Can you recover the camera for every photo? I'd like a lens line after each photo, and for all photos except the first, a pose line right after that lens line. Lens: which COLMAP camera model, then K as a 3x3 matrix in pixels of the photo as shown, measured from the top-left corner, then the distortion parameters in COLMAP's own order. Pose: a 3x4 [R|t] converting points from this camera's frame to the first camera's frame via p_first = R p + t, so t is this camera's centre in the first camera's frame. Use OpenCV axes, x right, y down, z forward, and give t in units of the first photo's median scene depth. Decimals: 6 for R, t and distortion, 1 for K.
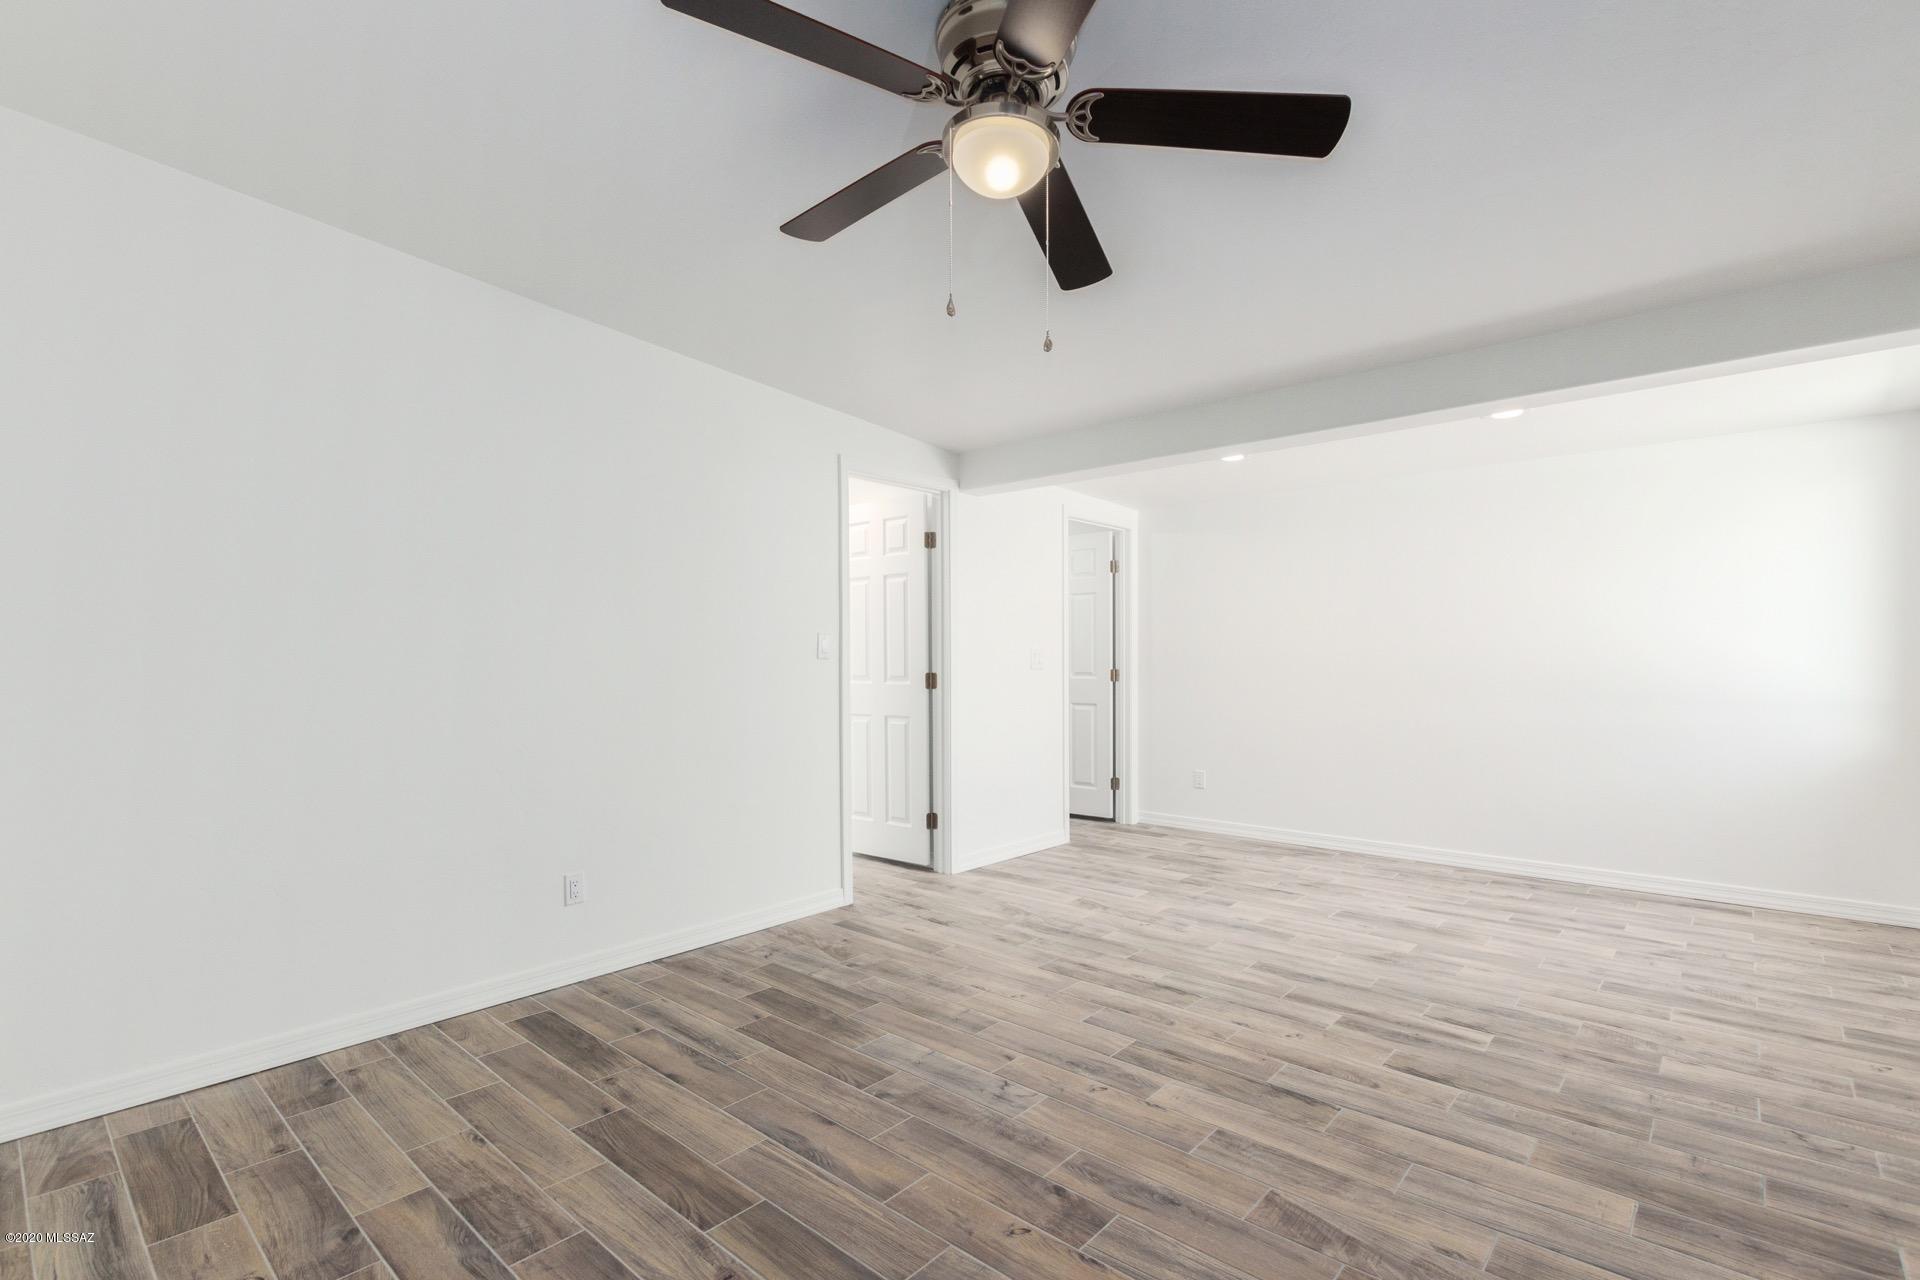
lens RADIAL K [[882.6, 0, 952.7], [0, 882.6, 644.8], [0, 0, 1]] dist [0.010063, -0.005917]
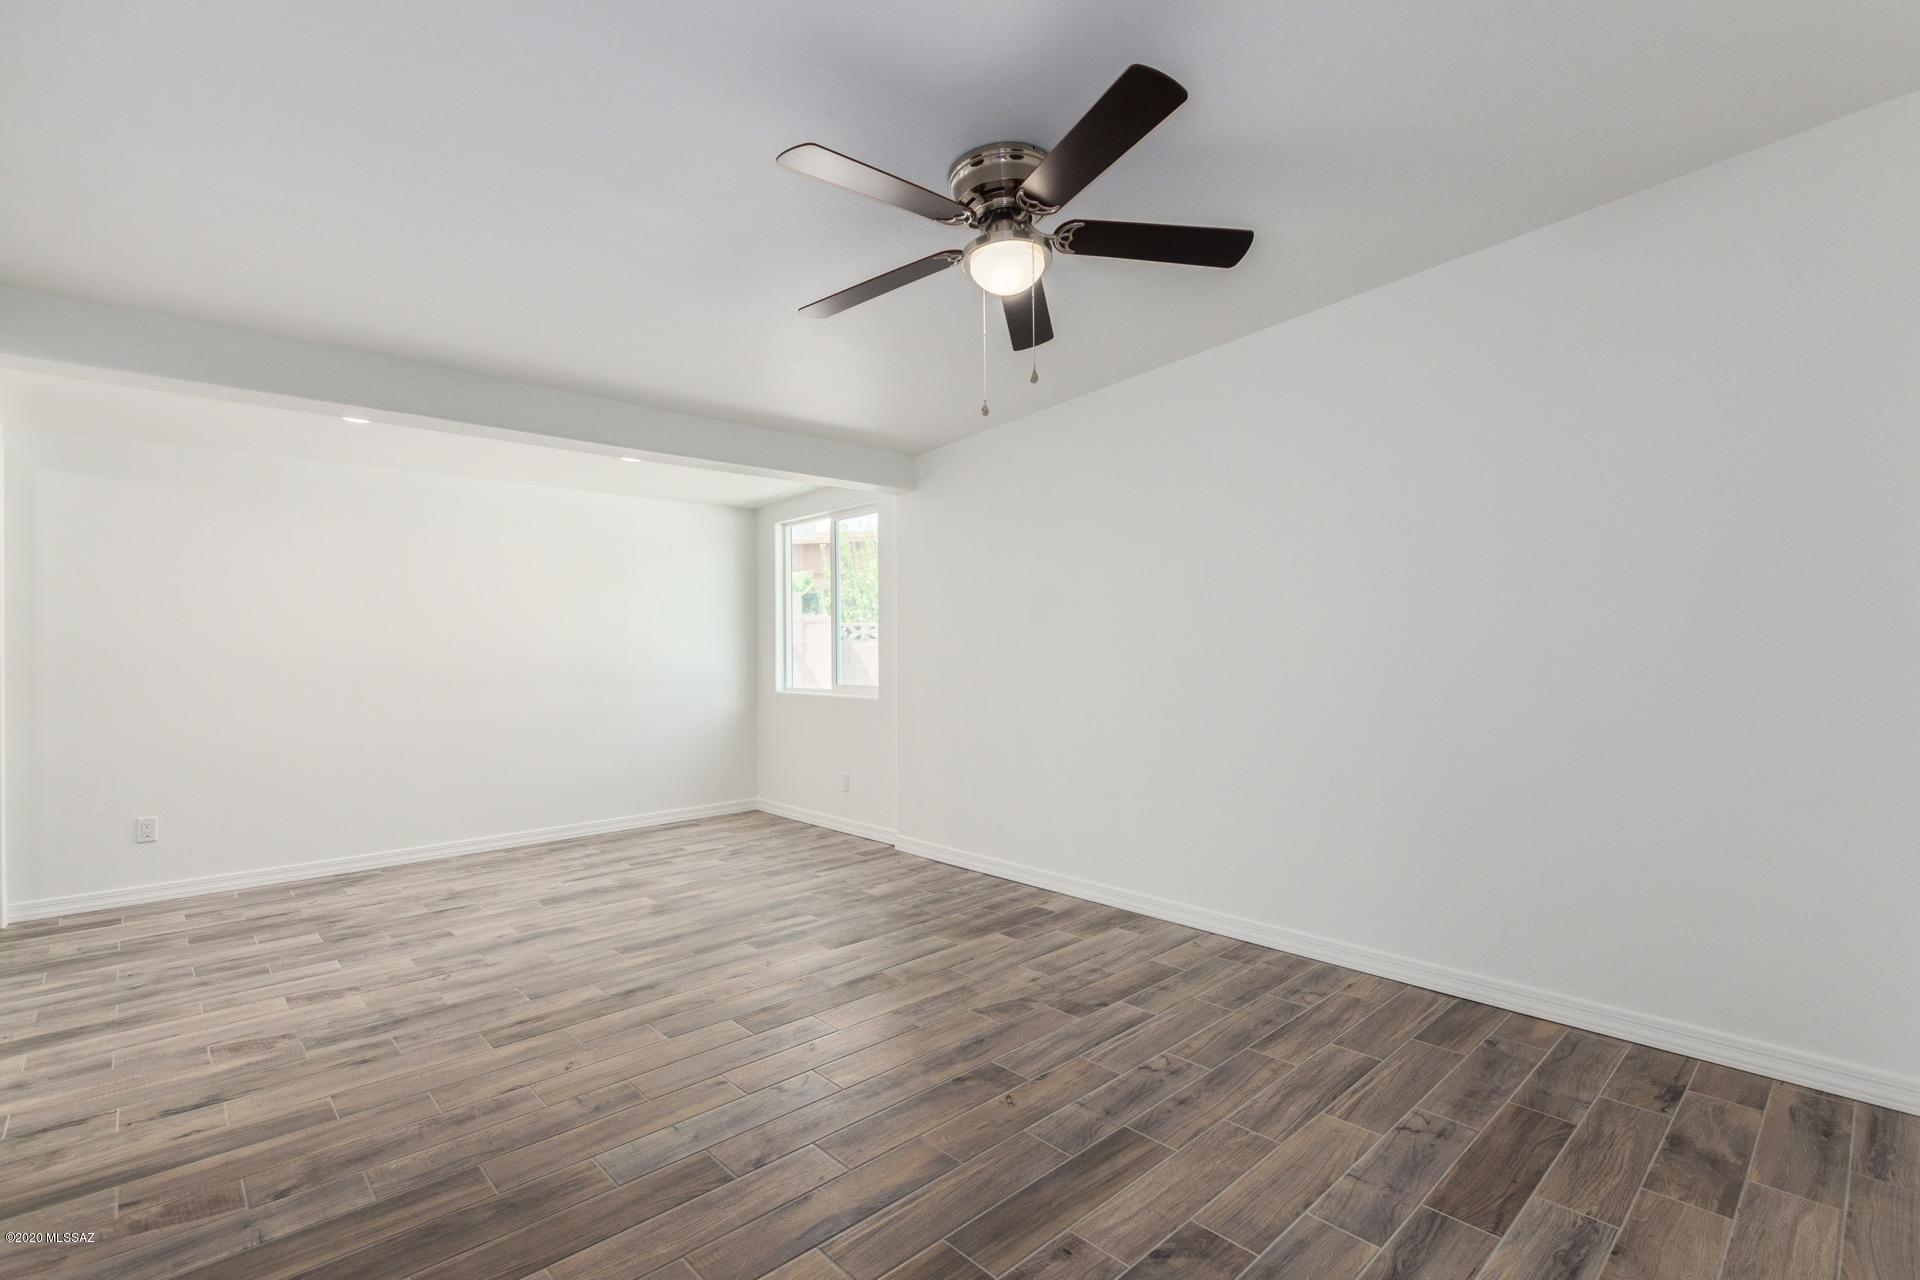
lens RADIAL K [[882.6, 0, 952.7], [0, 882.6, 644.8], [0, 0, 1]] dist [0.010063, -0.005917]
pose [[0.093157, 0.007155, 0.995626, -0.764928], [-0.005491, 0.999963, -0.006673, 0.013173], [-0.995636, -0.004846, 0.093193, 0.617555]]
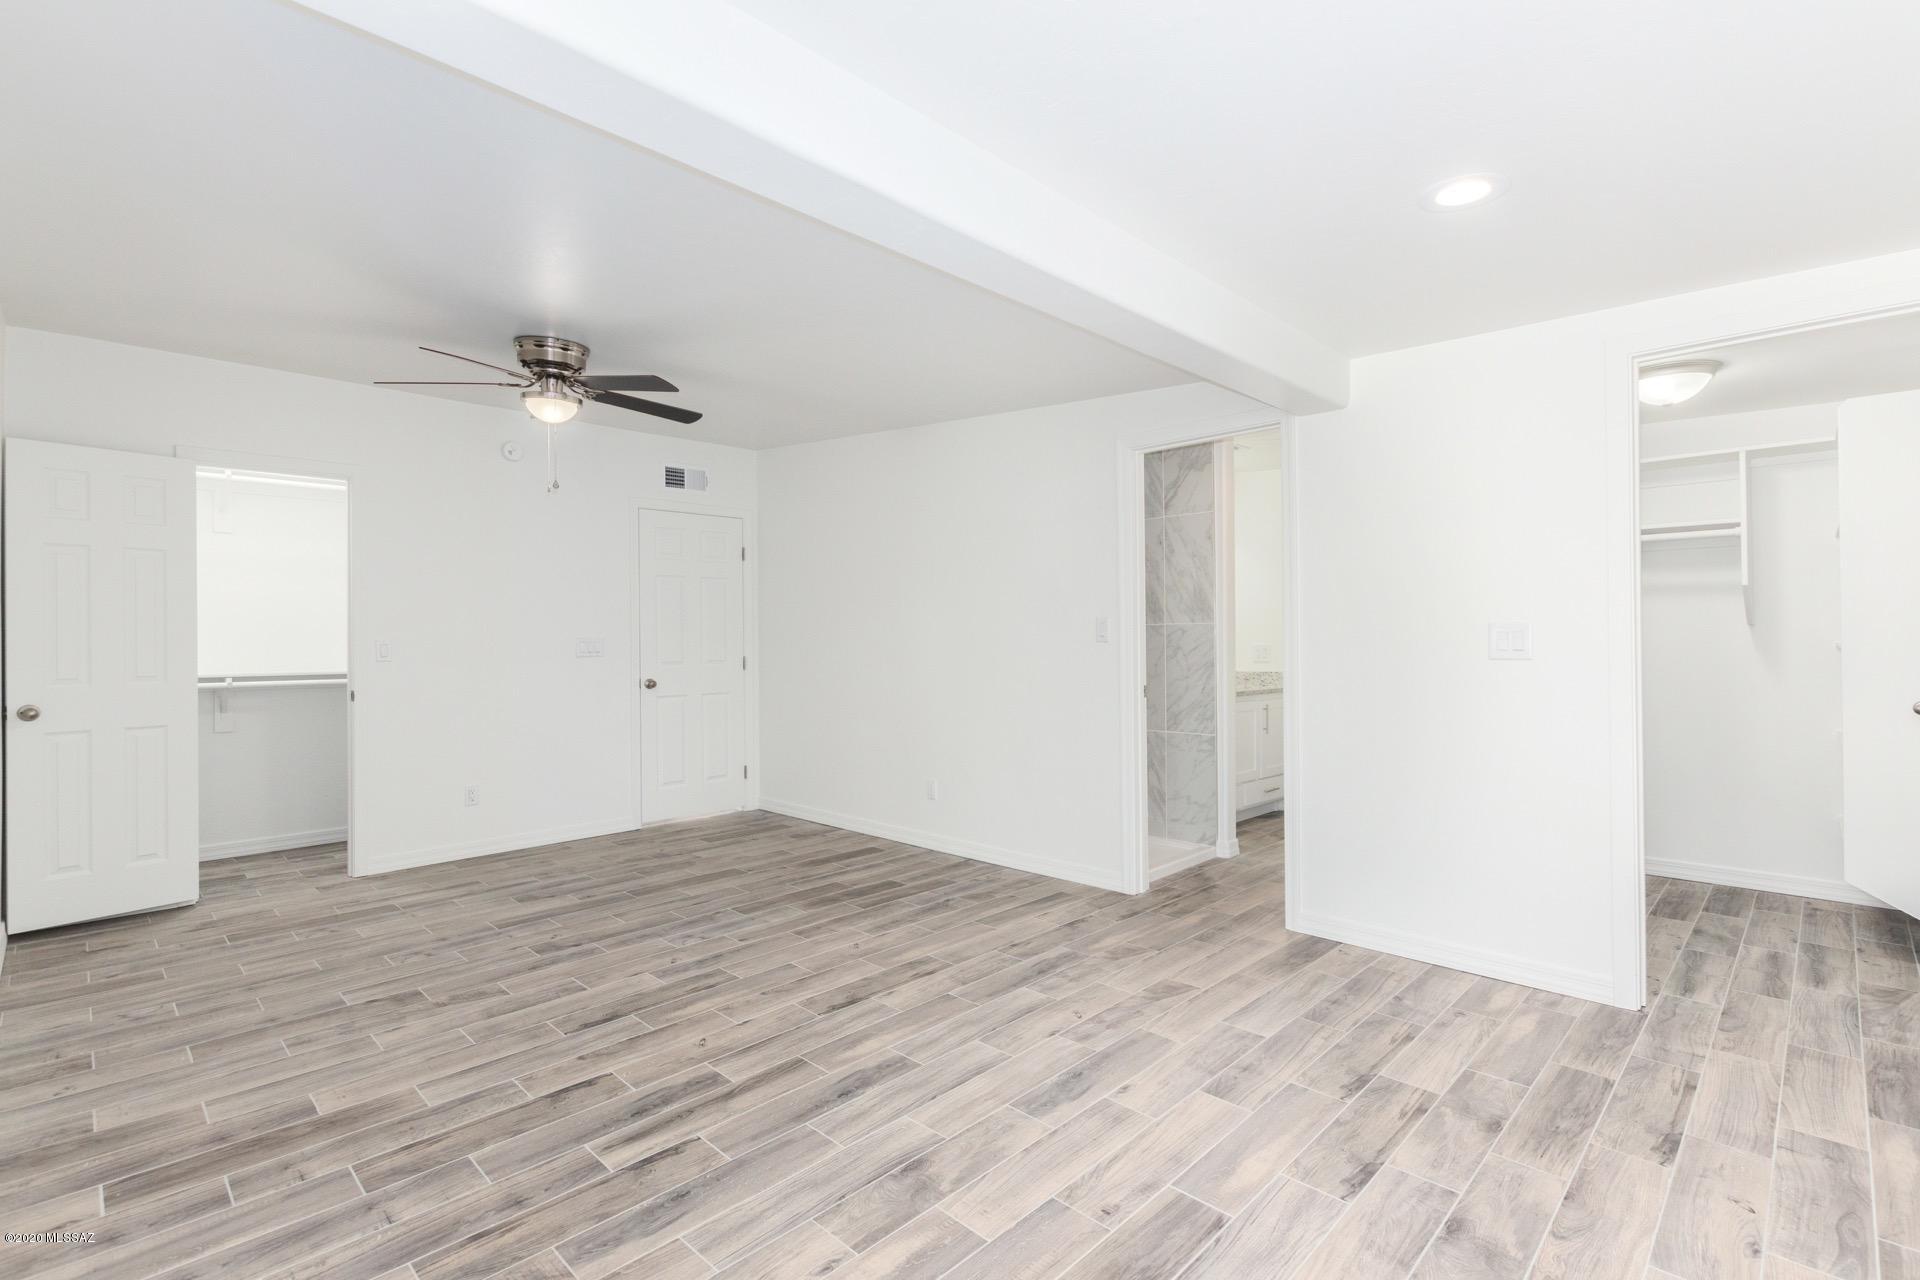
lens RADIAL K [[882.6, 0, 952.7], [0, 882.6, 644.8], [0, 0, 1]] dist [0.010063, -0.005917]
pose [[-0.054714, 0.008836, -0.998463, 1.270001], [0.024334, 0.999676, 0.007513, 0.012751], [0.998206, -0.023885, -0.054911, 1.283952]]
